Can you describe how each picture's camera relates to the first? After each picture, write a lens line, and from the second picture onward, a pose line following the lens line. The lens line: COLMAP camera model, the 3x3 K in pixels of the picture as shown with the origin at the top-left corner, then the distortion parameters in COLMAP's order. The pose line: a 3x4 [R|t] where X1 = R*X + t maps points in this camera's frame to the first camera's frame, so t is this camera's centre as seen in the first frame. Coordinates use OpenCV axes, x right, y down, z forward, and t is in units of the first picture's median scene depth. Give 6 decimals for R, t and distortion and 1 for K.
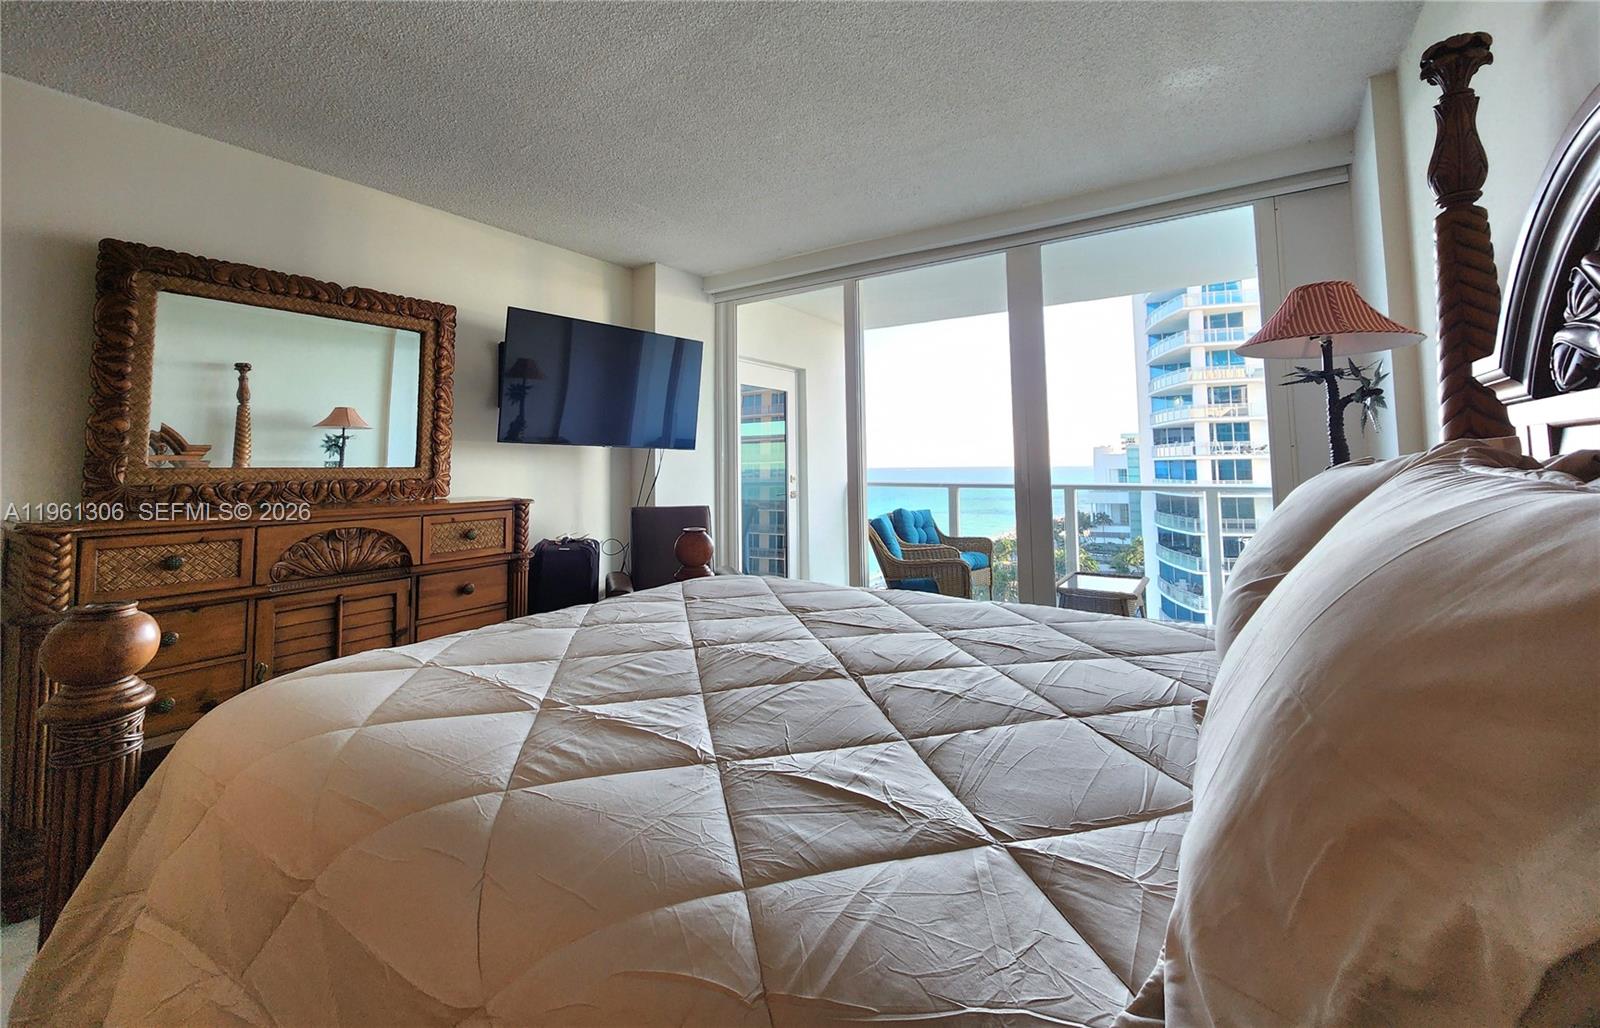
lens RADIAL K [[656.5, 0, 796.9], [0, 656.5, 419.7], [0, 0, 1]] dist [0.000979, 0.000181]
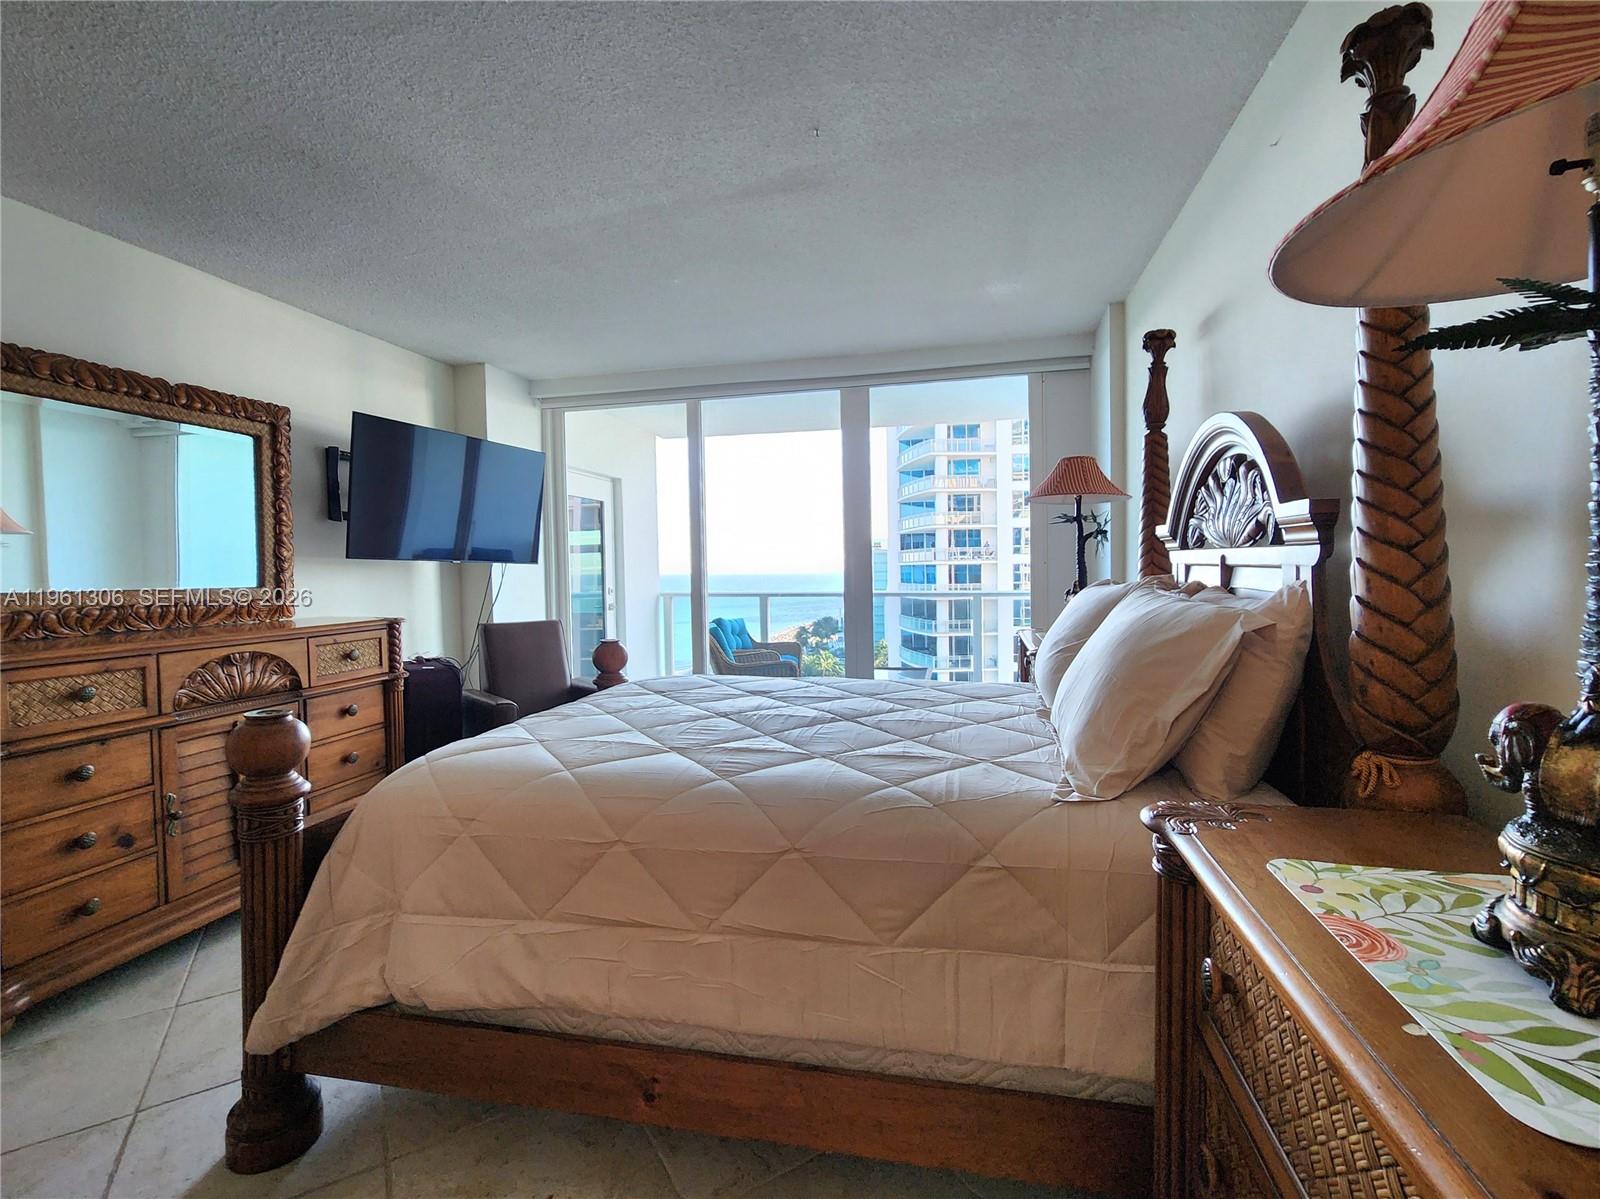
lens RADIAL K [[727.4, 0, 795.8], [0, 727.4, 588.5], [0, 0, 1]] dist [0.002759, -0.000022]
pose [[0.936949, -0.013730, 0.349198, -0.231896], [-0.018740, 0.995816, 0.089435, -0.029673], [-0.348965, -0.090340, 0.932771, -0.206344]]
